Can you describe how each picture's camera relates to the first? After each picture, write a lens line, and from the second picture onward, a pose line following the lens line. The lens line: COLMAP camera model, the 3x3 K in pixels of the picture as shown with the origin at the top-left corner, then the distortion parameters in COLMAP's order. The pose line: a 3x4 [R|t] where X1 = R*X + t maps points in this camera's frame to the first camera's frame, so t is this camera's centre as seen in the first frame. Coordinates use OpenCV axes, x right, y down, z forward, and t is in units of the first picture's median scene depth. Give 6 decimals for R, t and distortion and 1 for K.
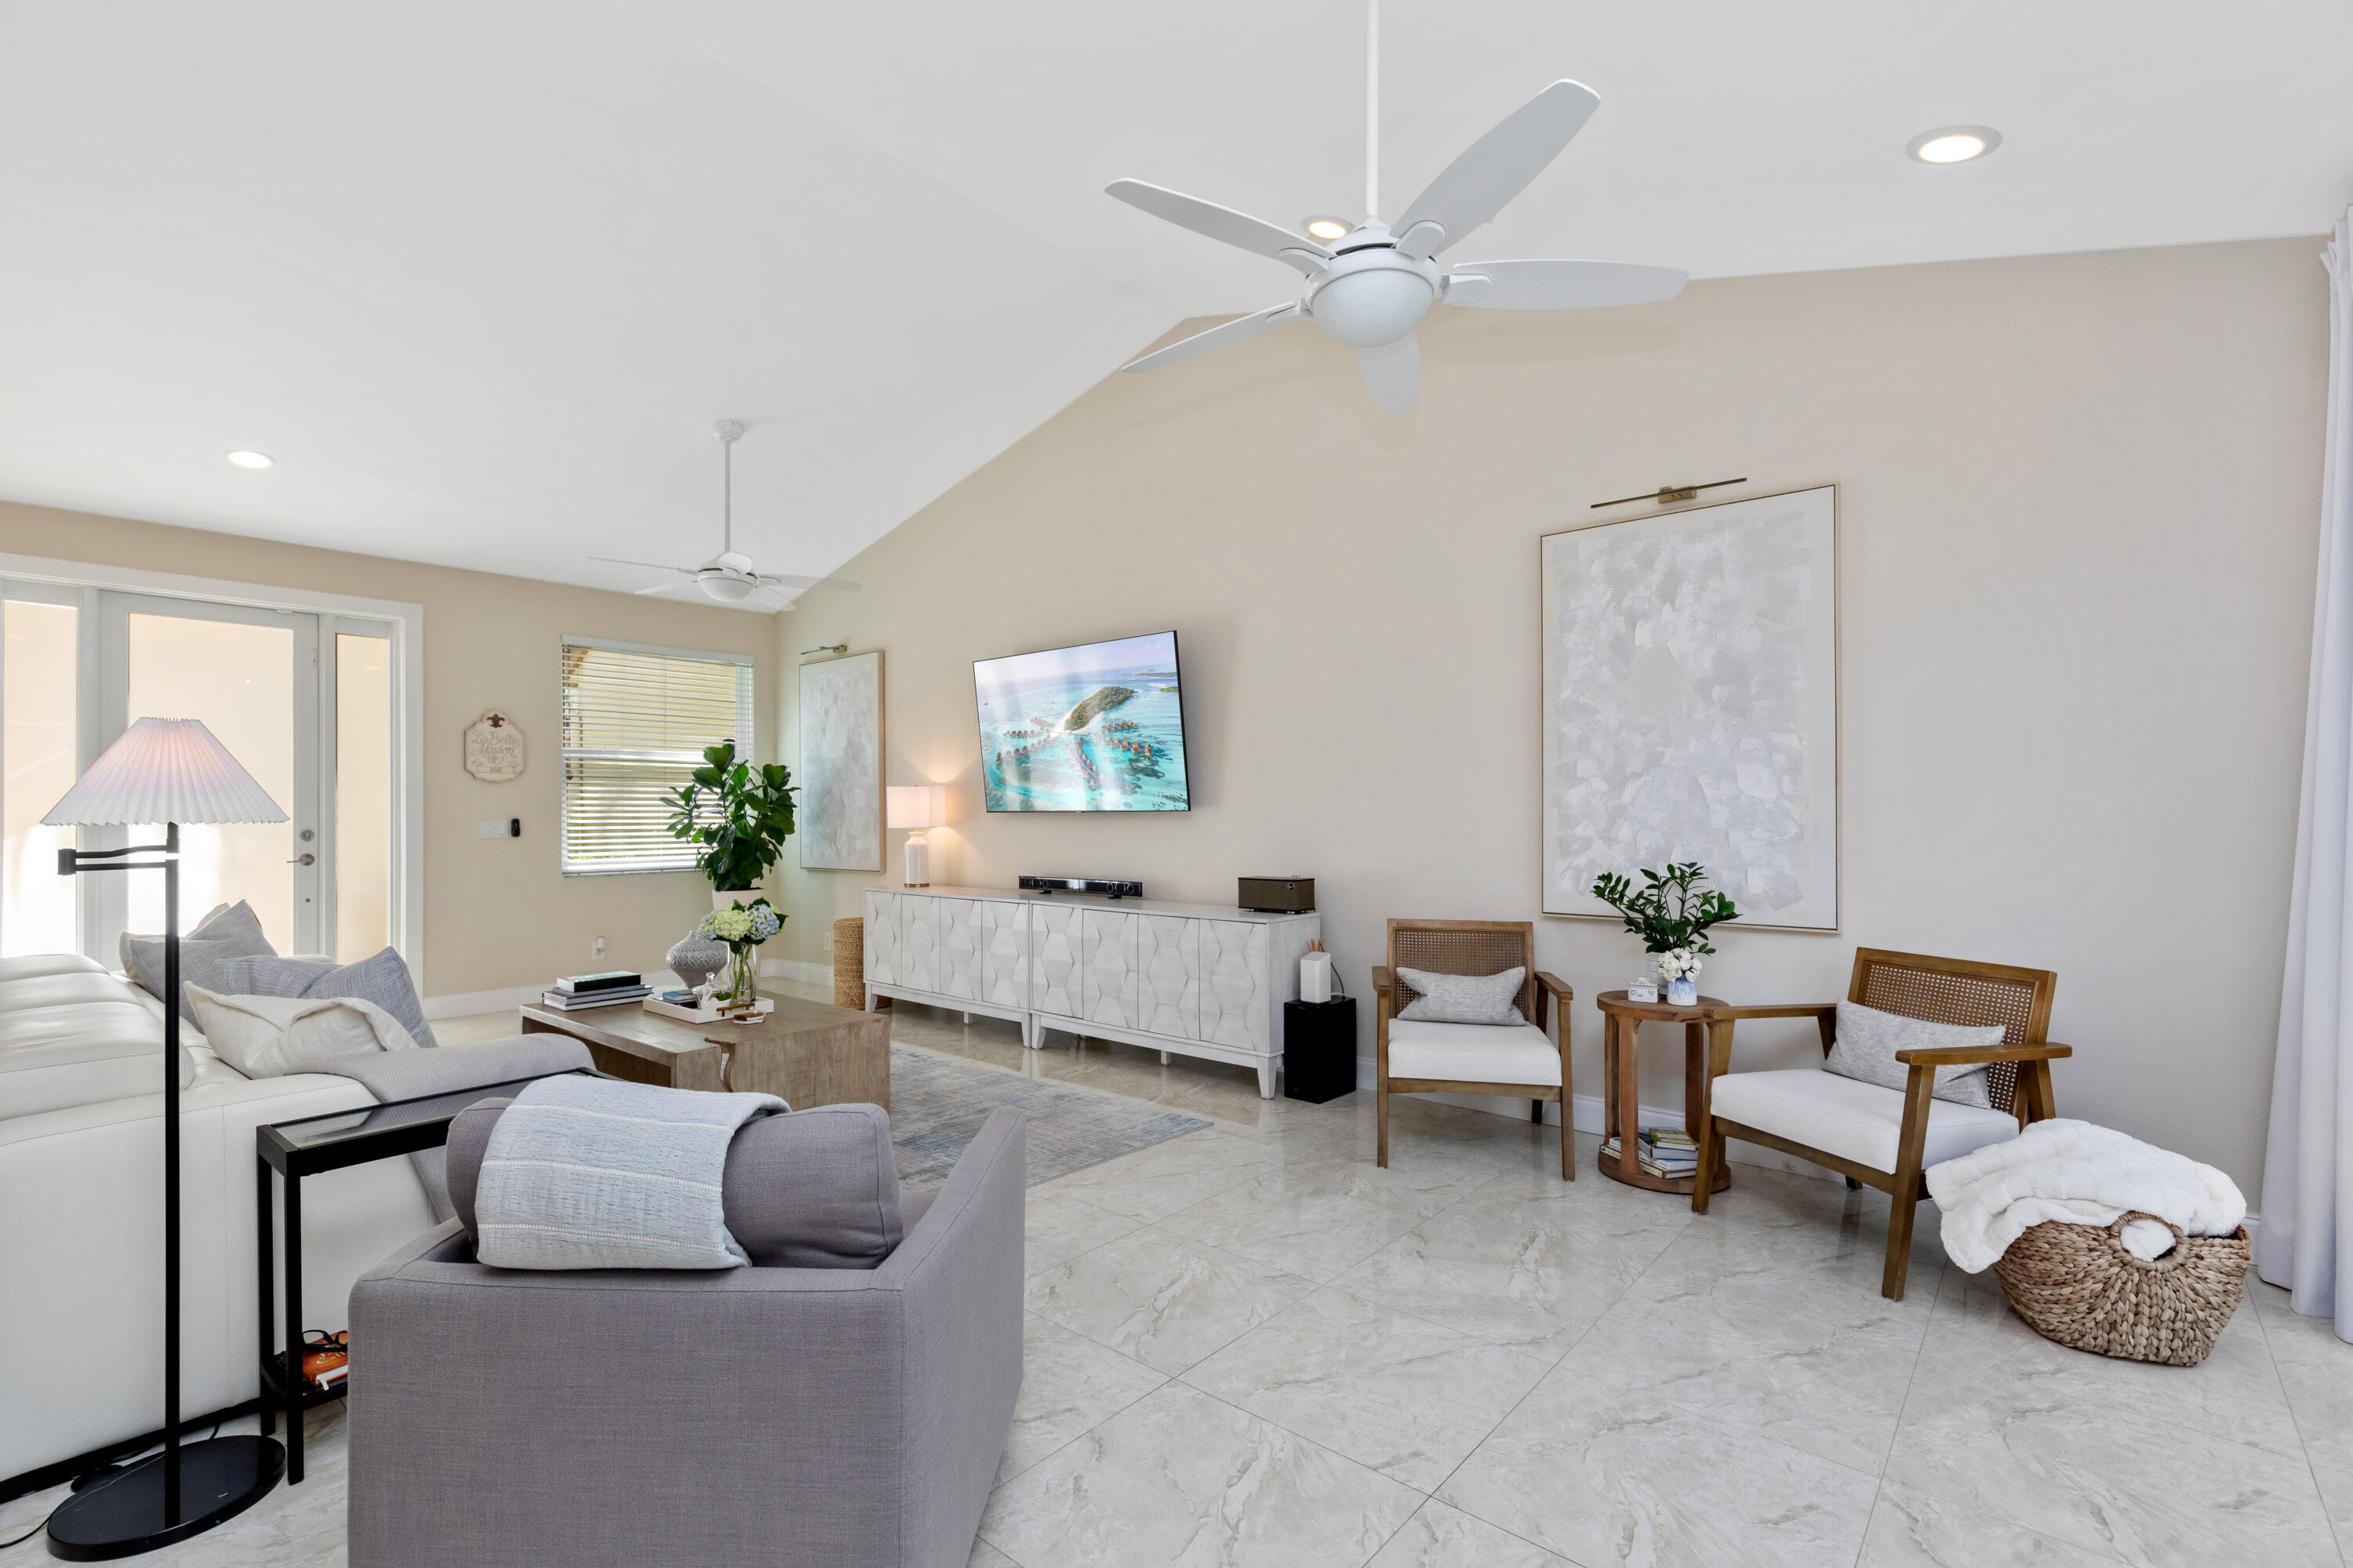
lens RADIAL K [[1045.1, 0, 1167.7], [0, 1045.1, 814.6], [0, 0, 1]] dist [0.011220, -0.000674]
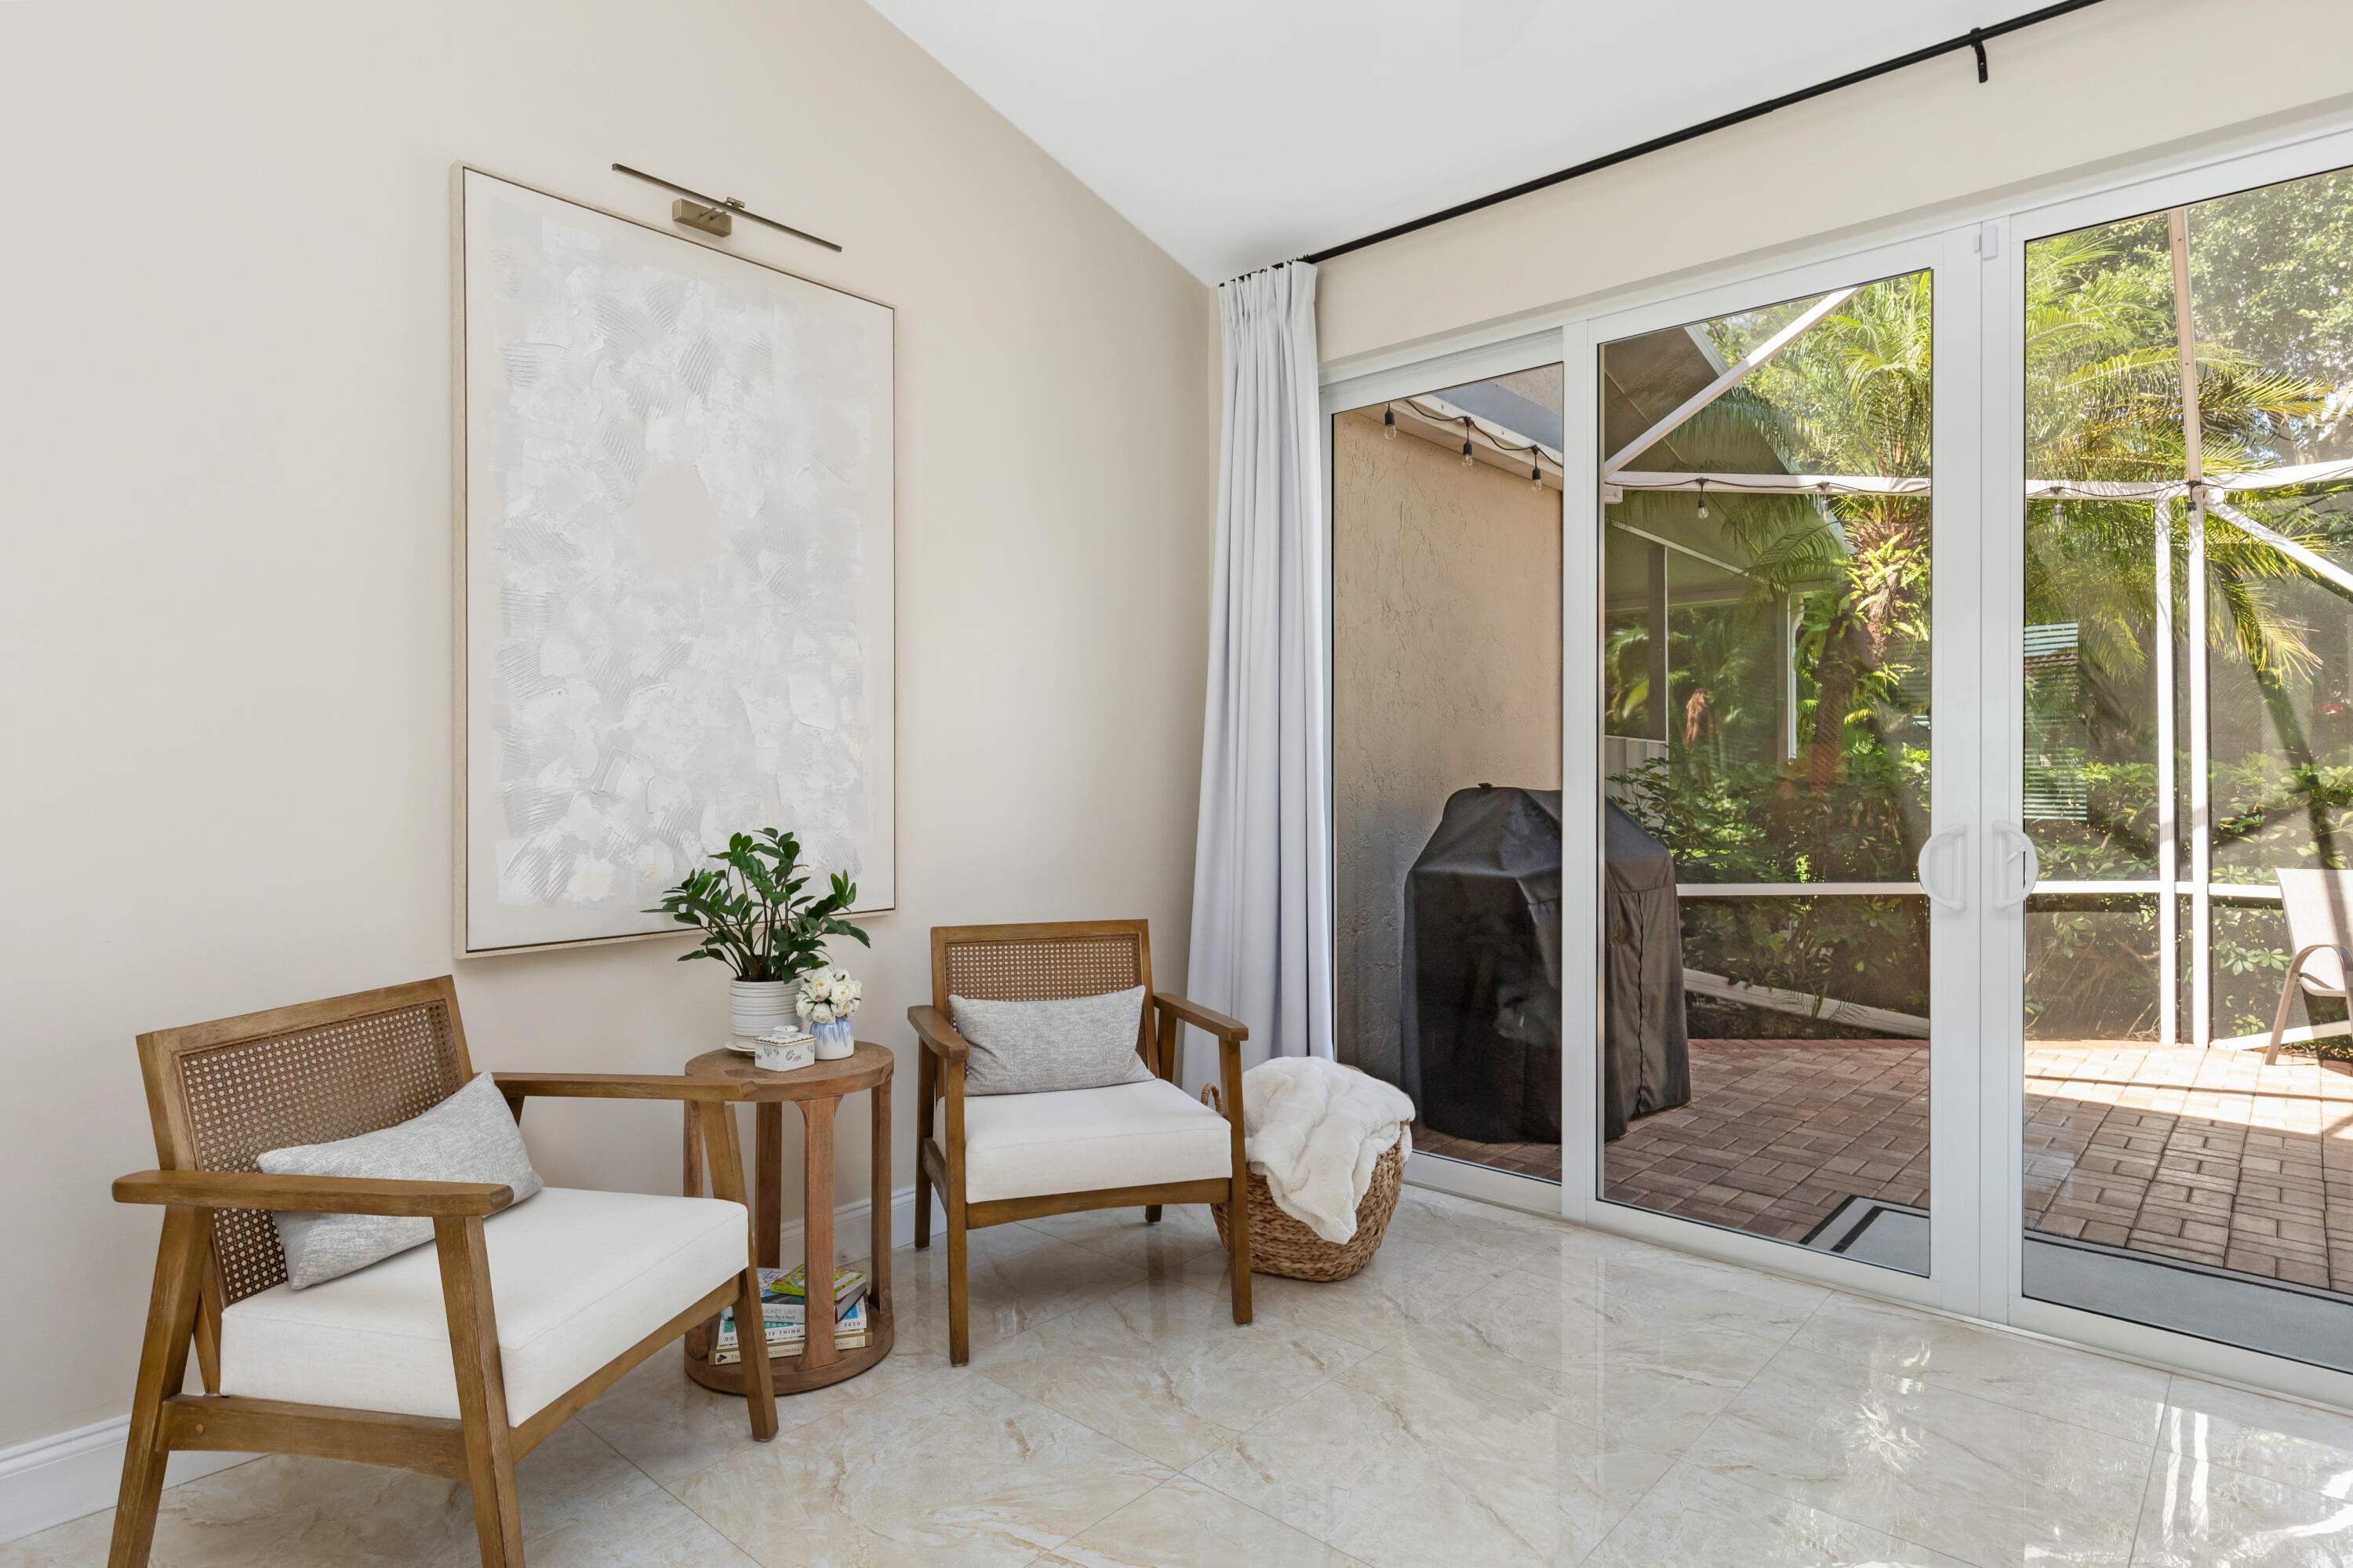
lens RADIAL K [[1262.9, 0, 1172.5], [0, 1262.9, 768.4], [0, 0, 1]] dist [0.006209, 0.001036]
pose [[0.032765, 0.003828, 0.999456, -0.221618], [-0.001870, 0.999991, -0.003768, 0.011863], [-0.999461, -0.001745, 0.032772, 0.689612]]
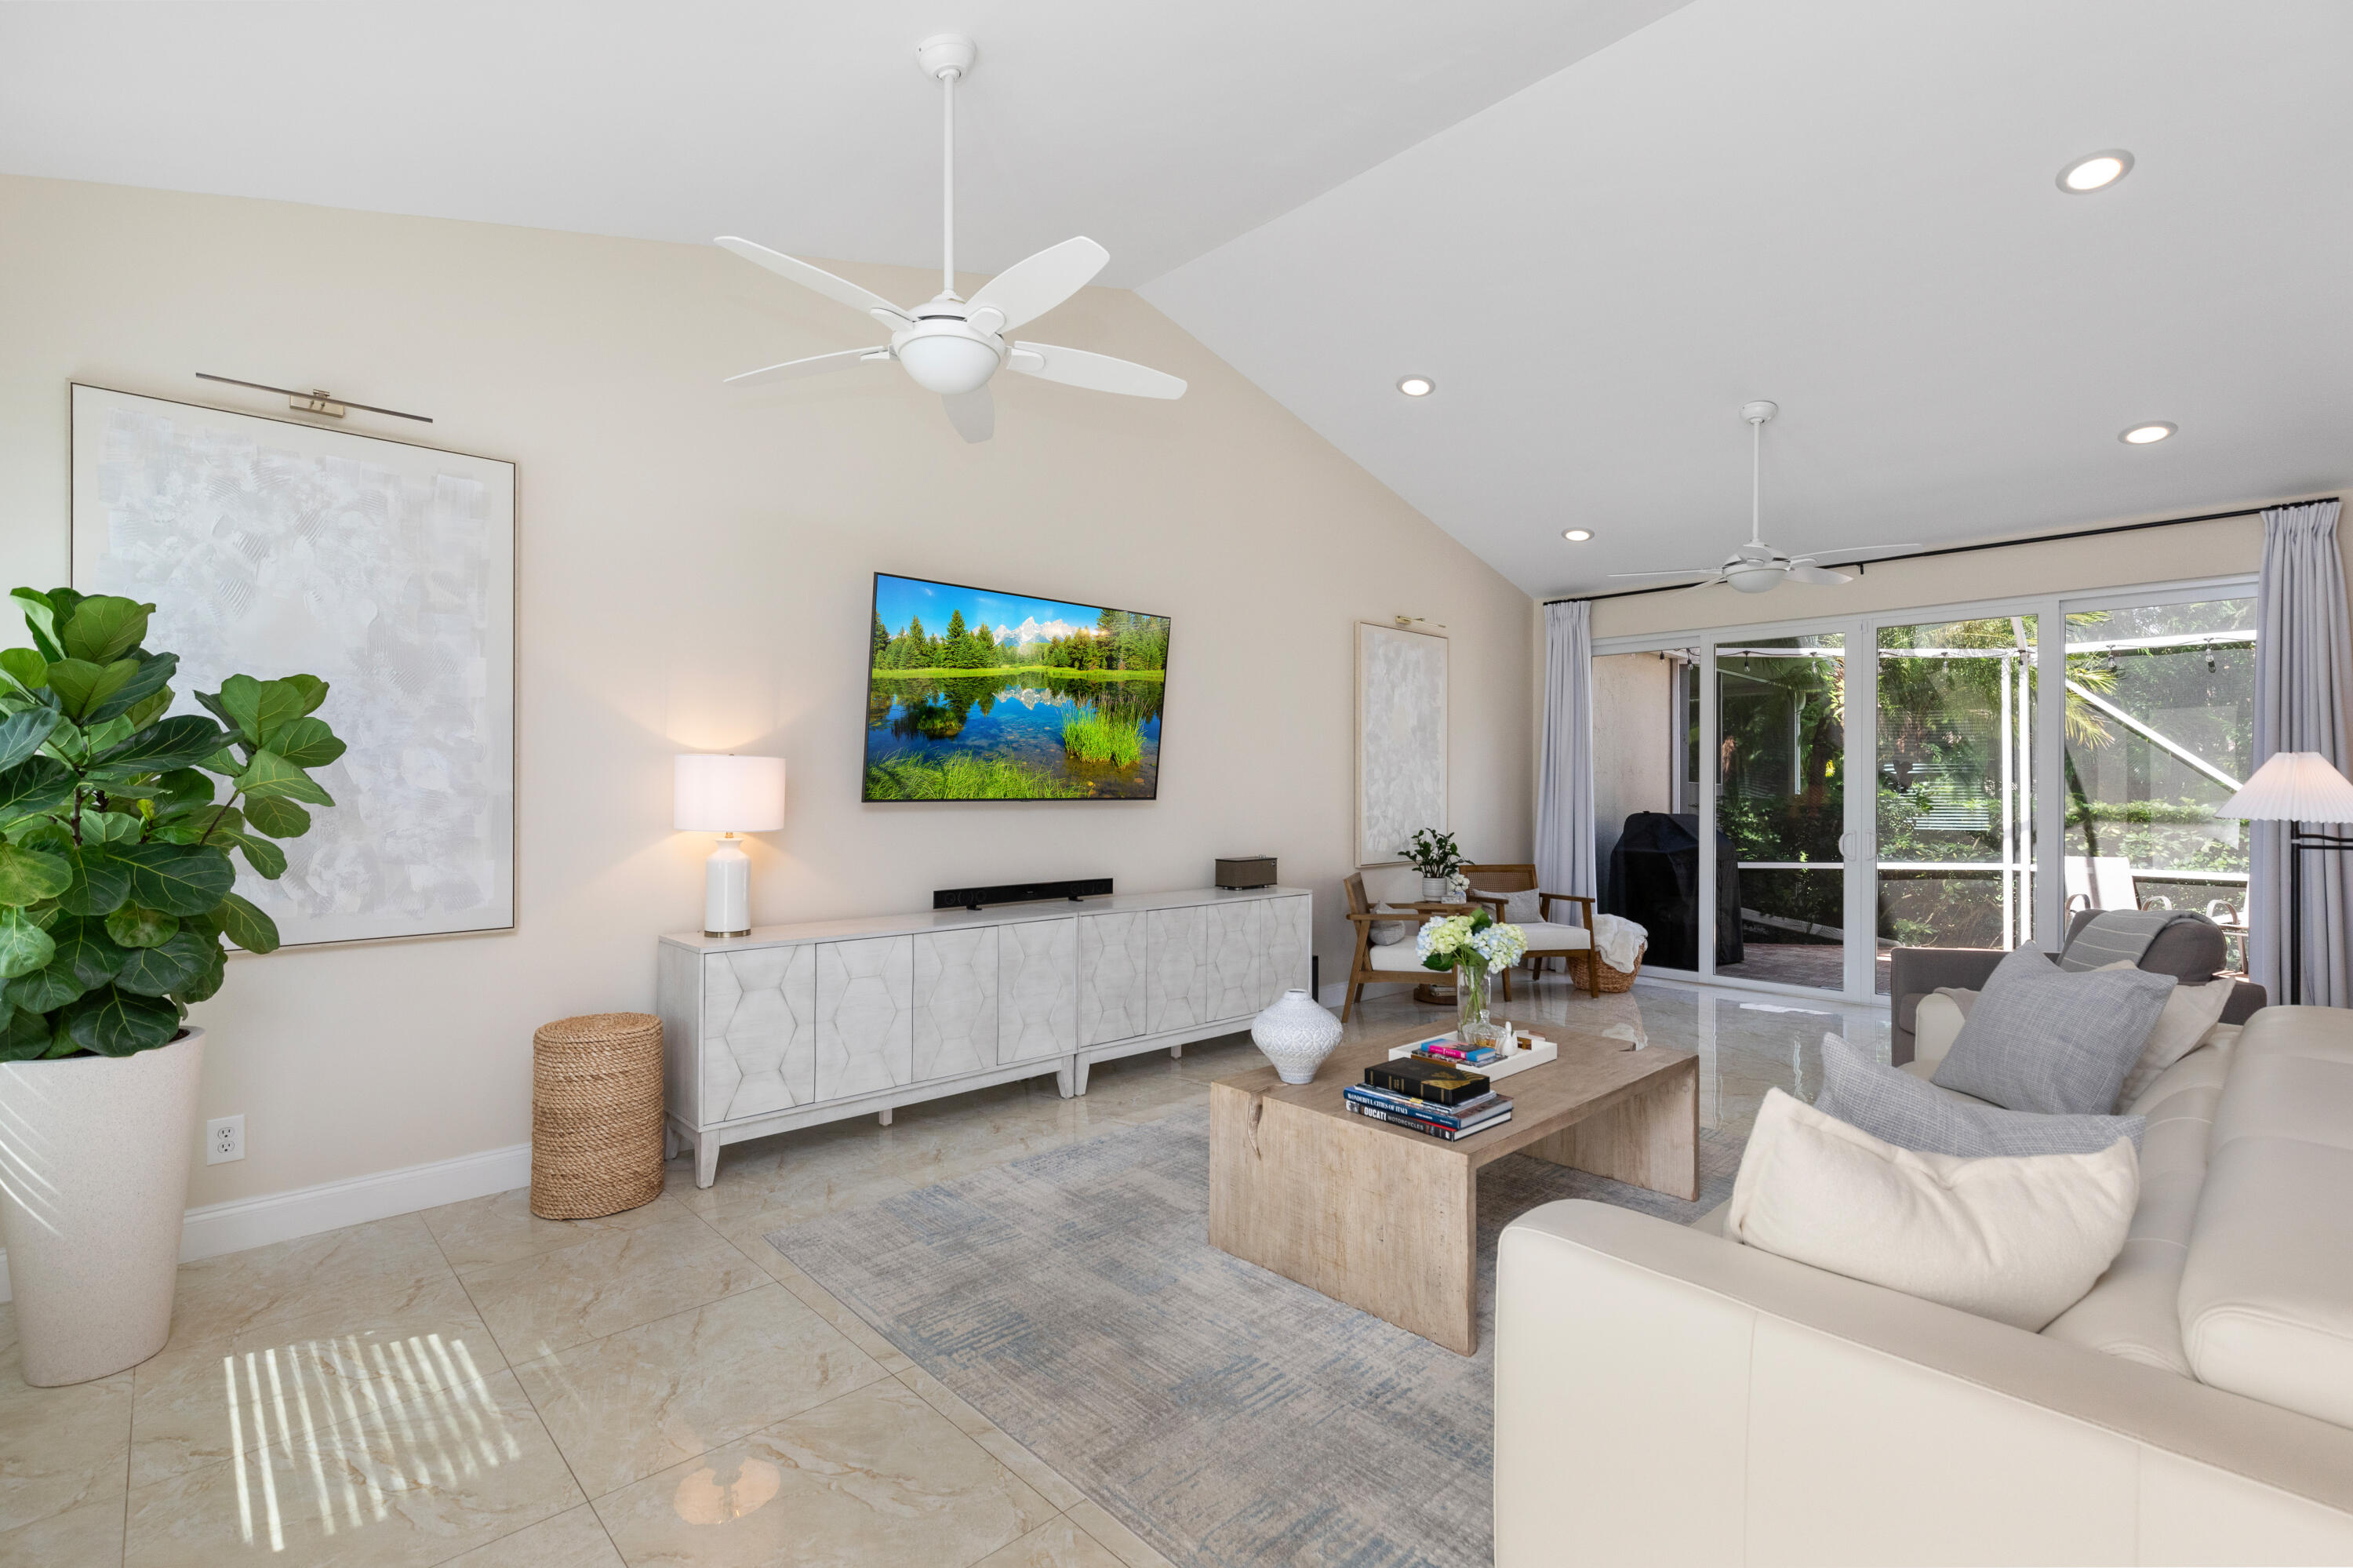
lens RADIAL K [[1045.1, 0, 1174.9], [0, 1045.1, 791.0], [0, 0, 1]] dist [0.011220, -0.000674]
pose [[0.116030, -0.000923, 0.993245, -1.269255], [-0.005059, 0.999986, 0.001521, -0.018111], [-0.993233, -0.005201, 0.116024, 1.147070]]
